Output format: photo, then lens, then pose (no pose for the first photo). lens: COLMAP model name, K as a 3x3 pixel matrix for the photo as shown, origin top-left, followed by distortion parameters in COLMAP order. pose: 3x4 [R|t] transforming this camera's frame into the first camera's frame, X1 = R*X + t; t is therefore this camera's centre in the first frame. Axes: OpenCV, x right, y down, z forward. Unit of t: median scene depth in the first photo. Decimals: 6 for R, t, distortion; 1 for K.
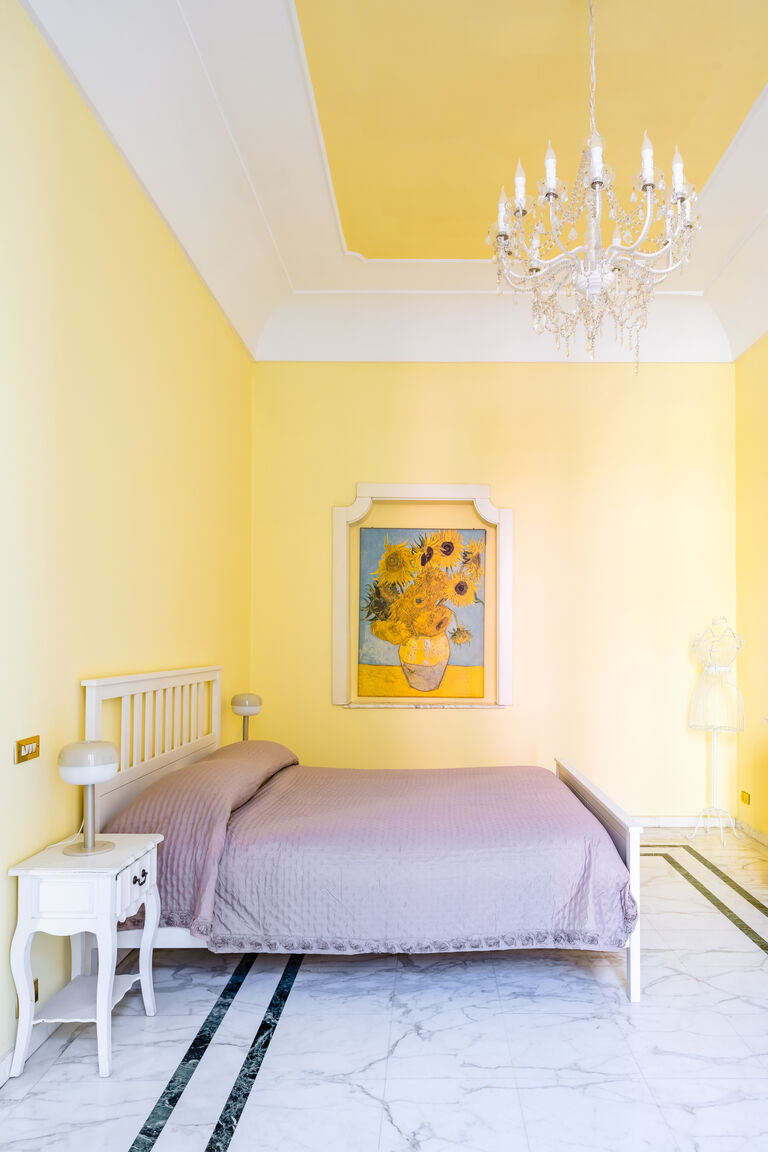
lens RADIAL K [[757.9, 0, 456.9], [0, 757.9, 627.5], [0, 0, 1]] dist [0.006463, 0.003634]
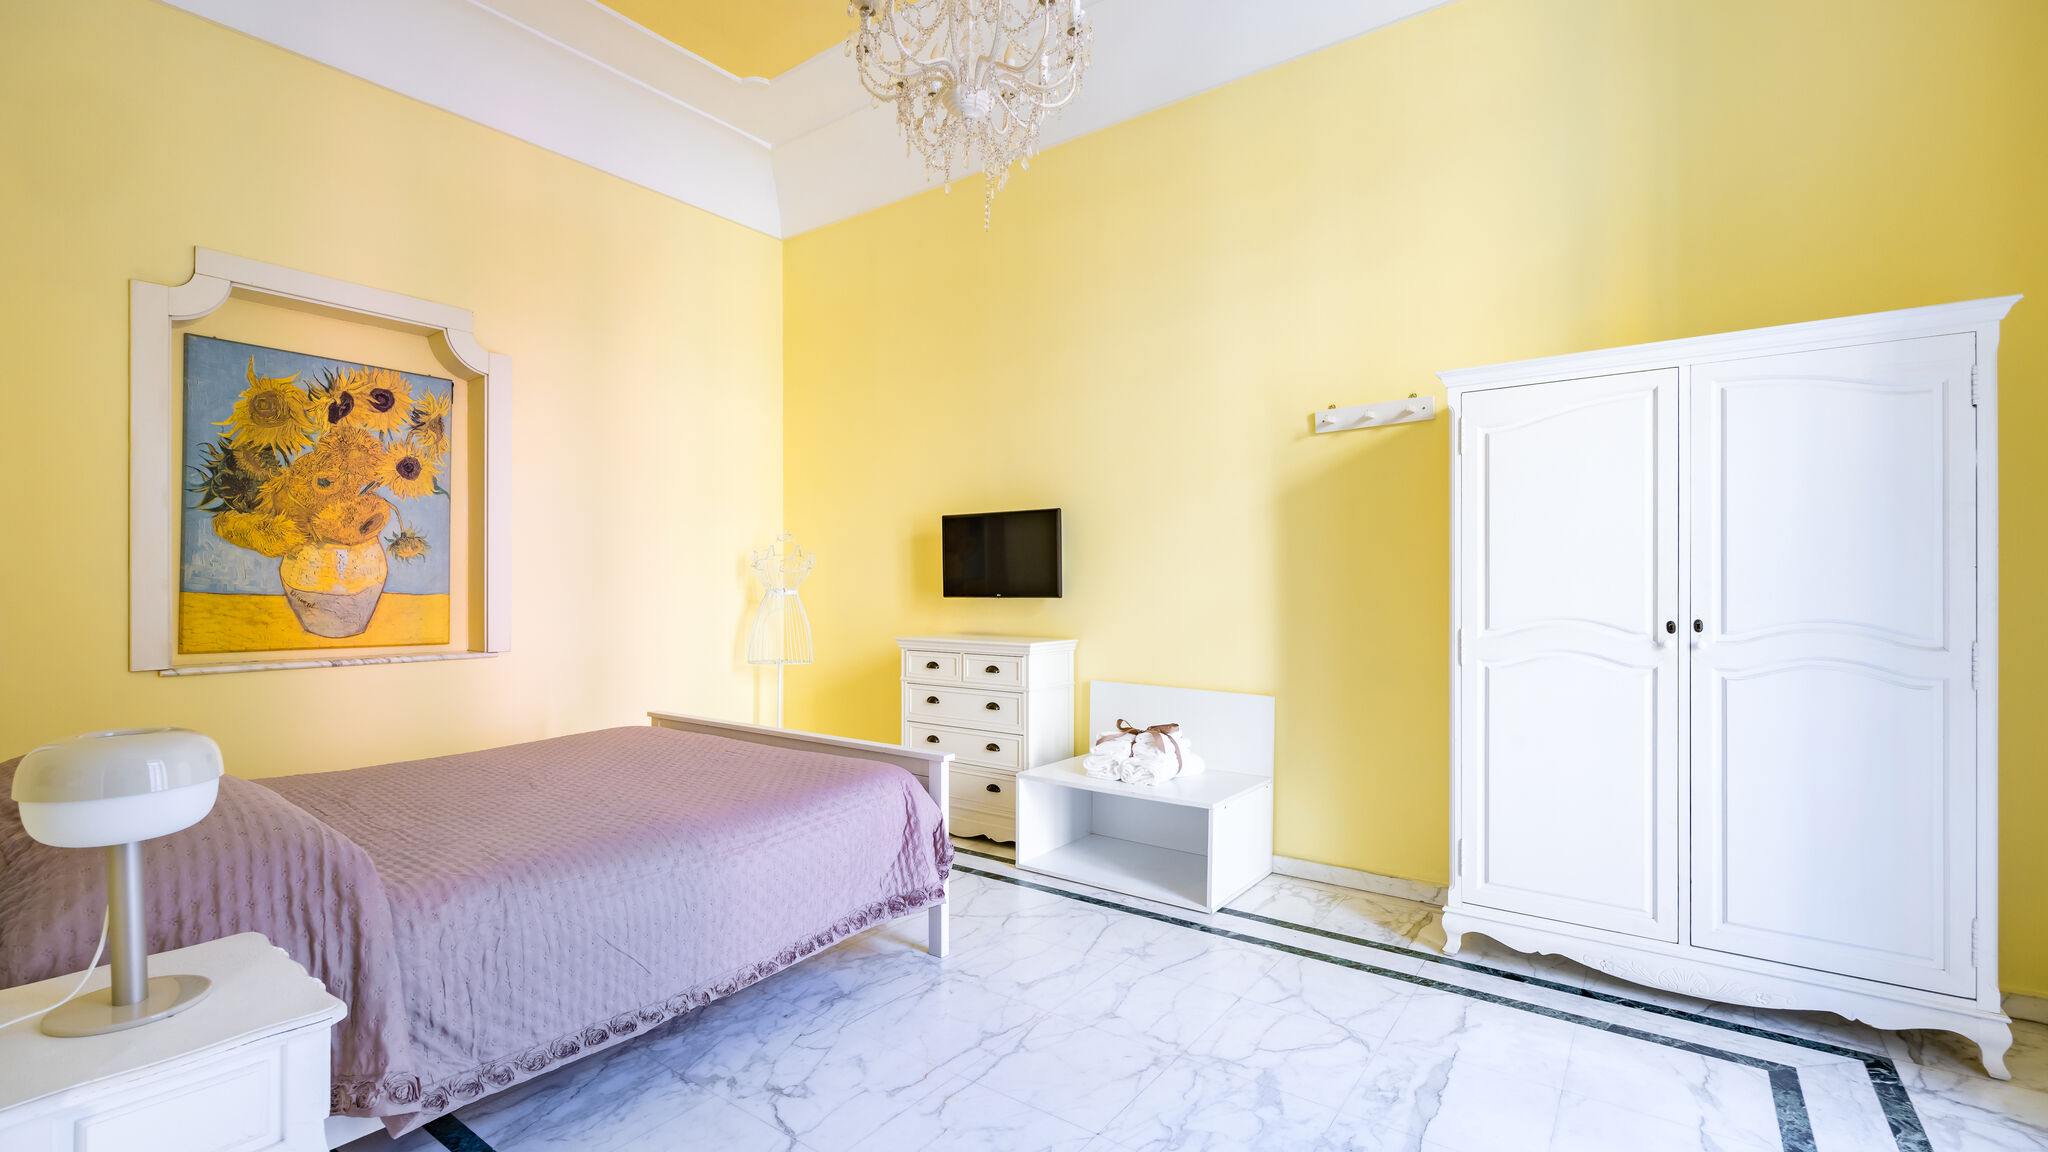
lens RADIAL K [[874.3, 0, 1024.5], [0, 874.3, 584.1], [0, 0, 1]] dist [-0.000689, -0.000427]
pose [[0.605992, -0.000188, 0.795470, -0.256893], [-0.011832, 0.999887, 0.009251, 0.030107], [-0.795382, -0.015018, 0.605922, 0.168592]]
